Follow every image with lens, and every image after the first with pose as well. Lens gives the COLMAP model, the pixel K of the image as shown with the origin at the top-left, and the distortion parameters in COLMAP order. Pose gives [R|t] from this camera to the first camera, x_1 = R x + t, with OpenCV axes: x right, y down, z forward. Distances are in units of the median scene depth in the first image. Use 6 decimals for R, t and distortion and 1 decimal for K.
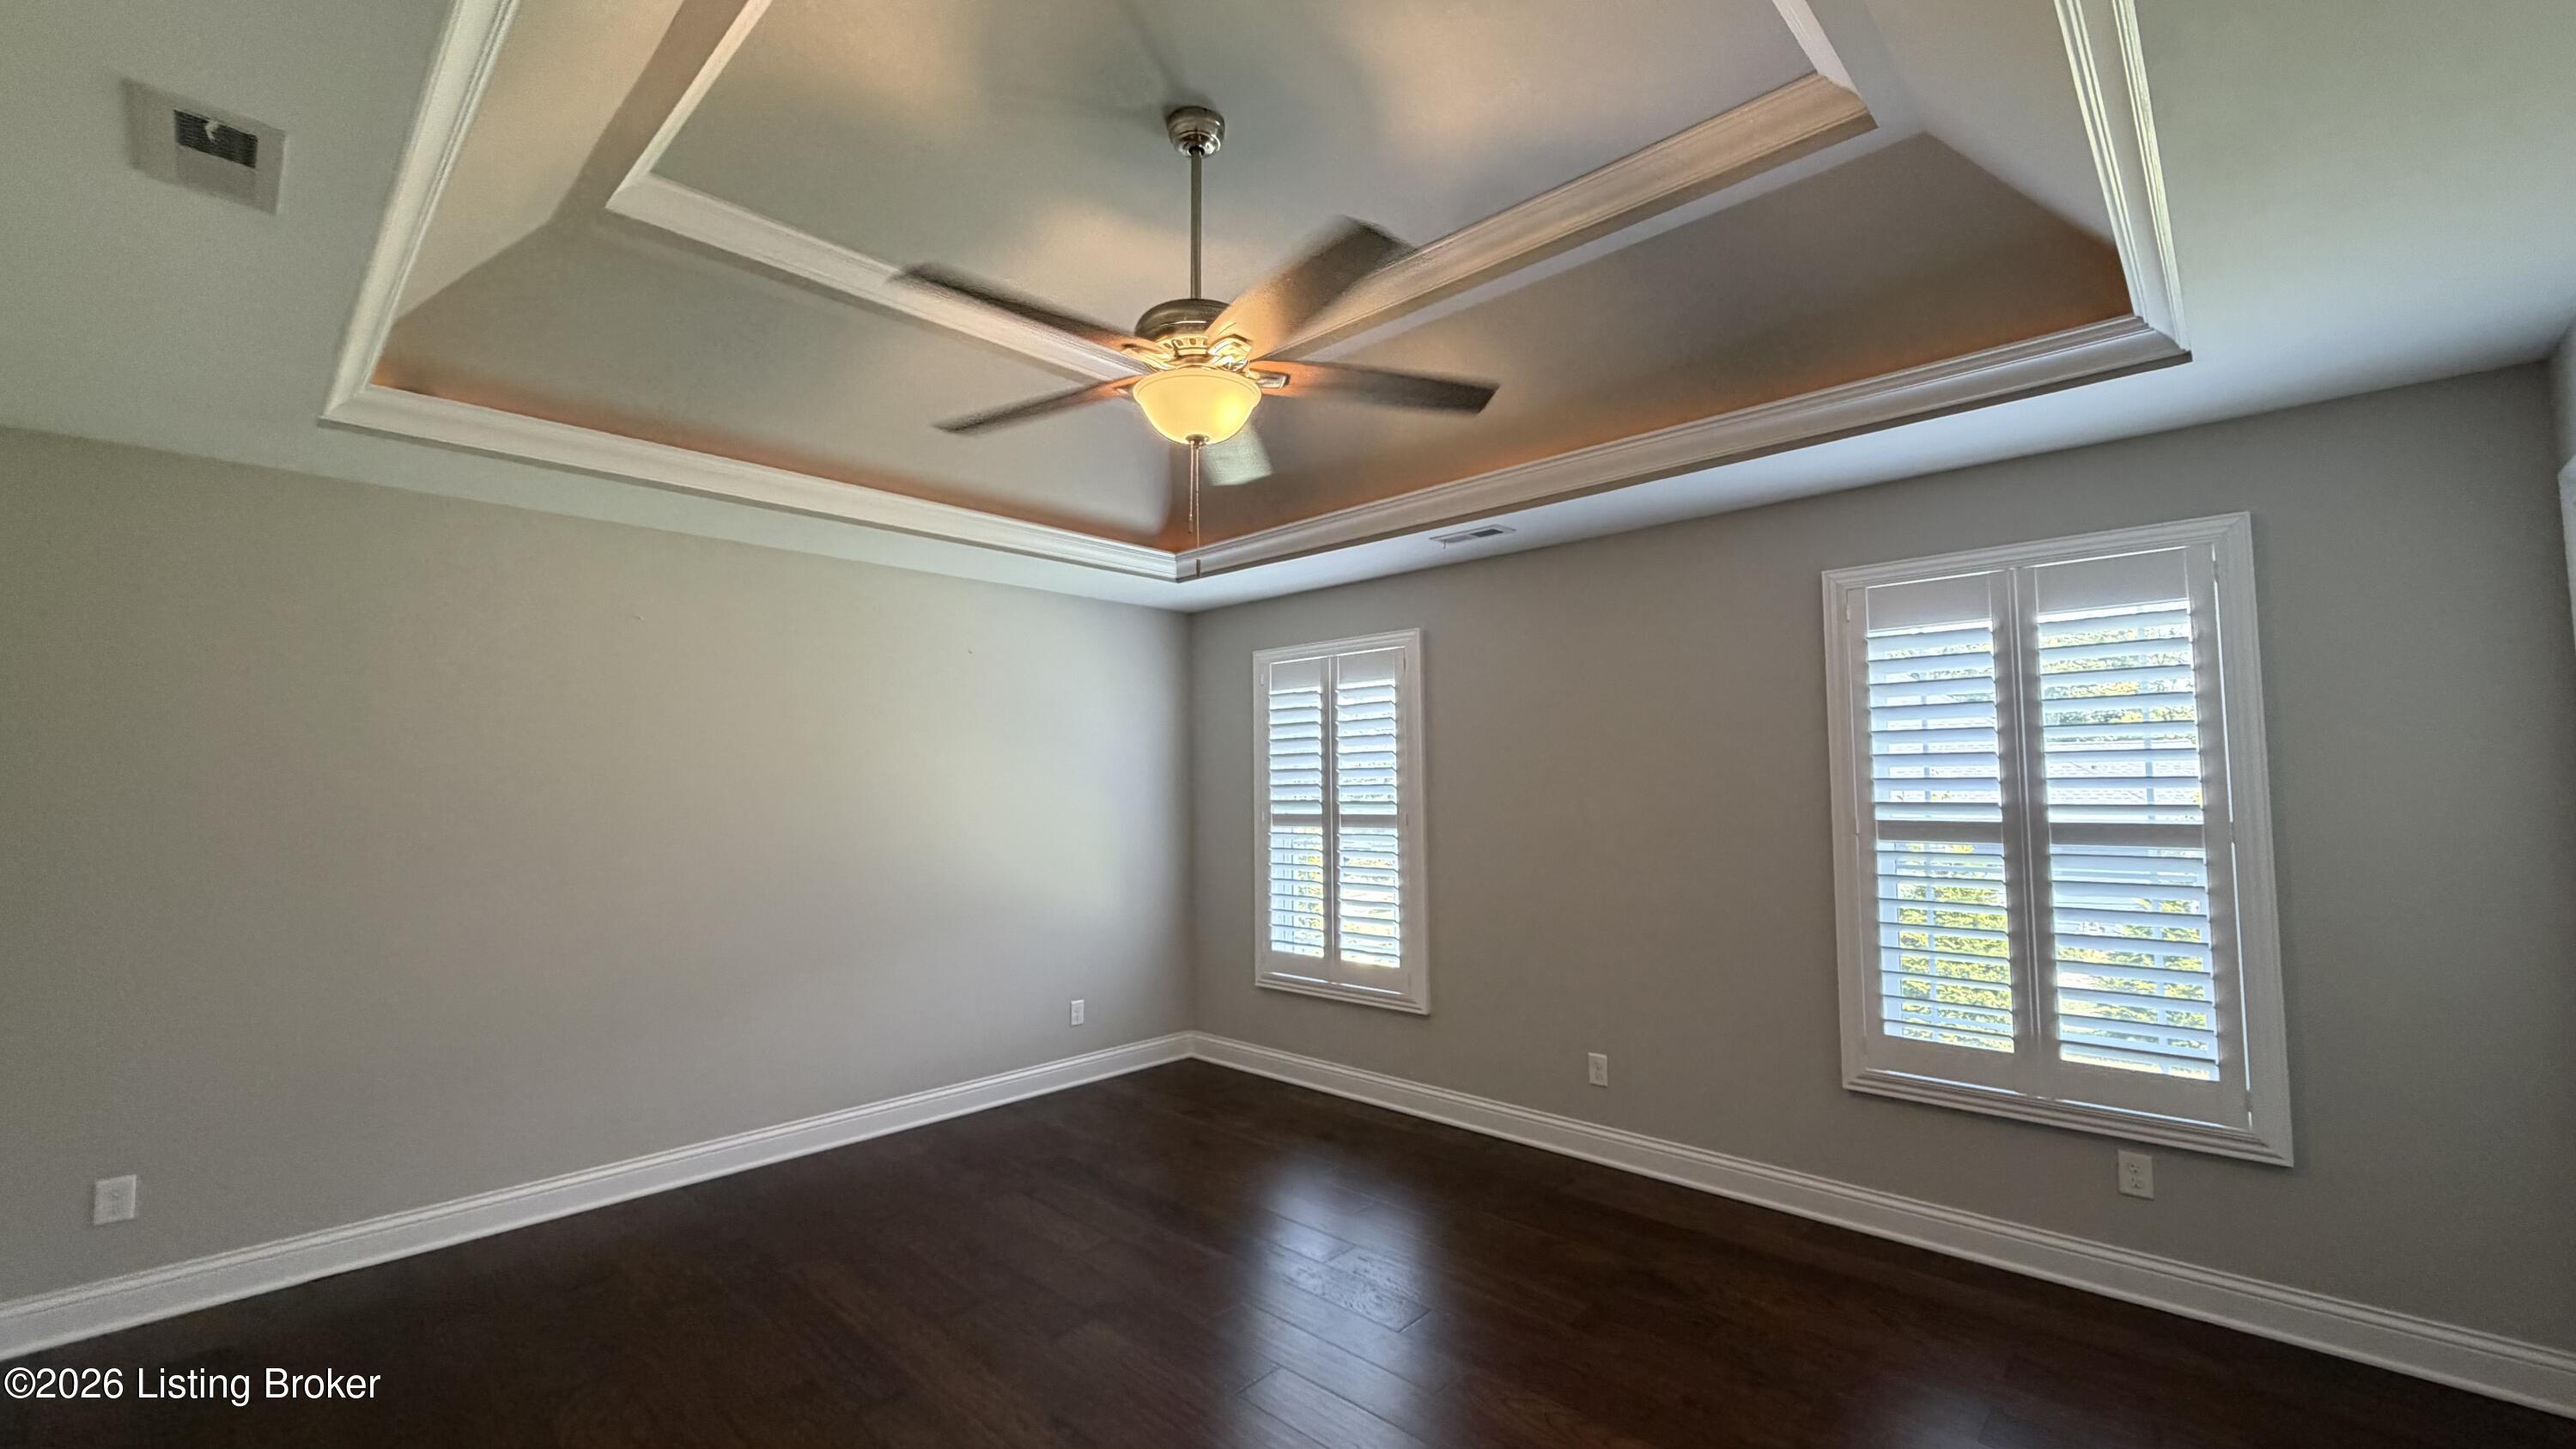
lens RADIAL K [[1024.9, 0, 1288.0], [0, 1024.9, 724.5], [0, 0, 1]] dist [-0.001023, -0.000102]
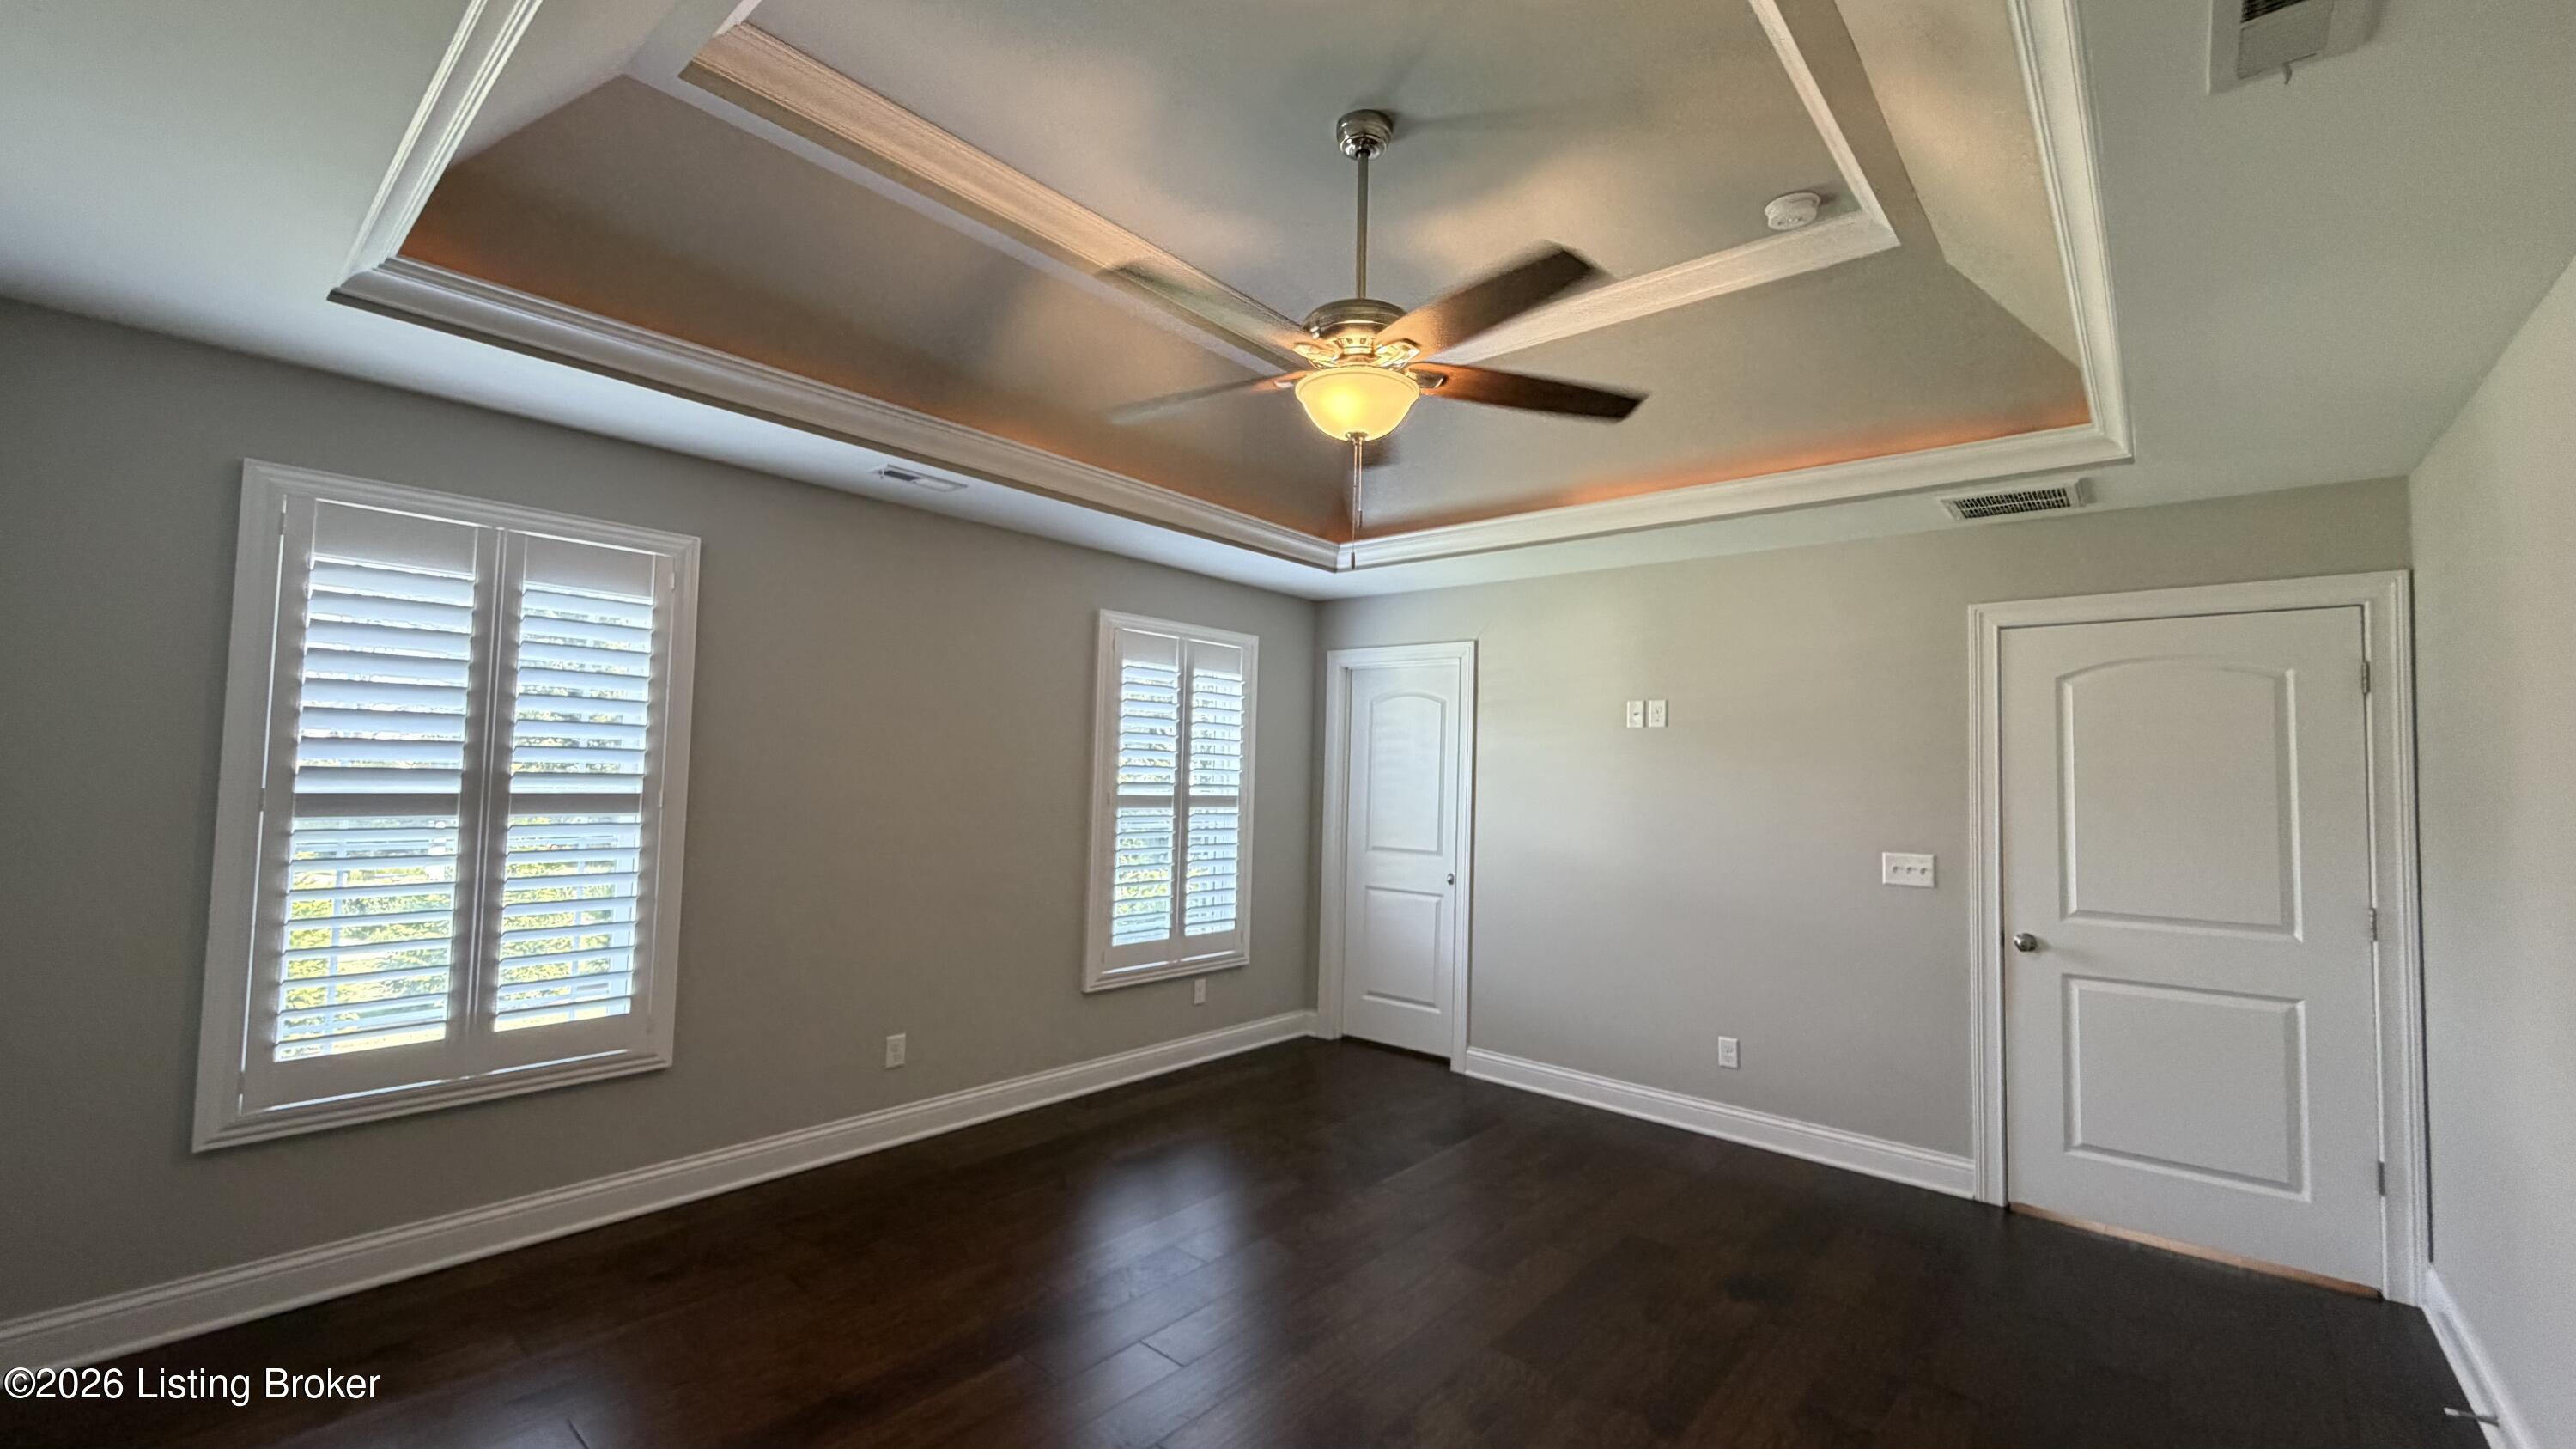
lens RADIAL K [[1065.2, 0, 1288.0], [0, 1065.2, 724.5], [0, 0, 1]] dist [0.017699, -0.000164]
pose [[-0.054378, 0.053760, 0.997072, -0.665628], [-0.091624, 0.994068, -0.058595, 0.045835], [-0.994308, -0.094542, -0.049130, 0.623759]]
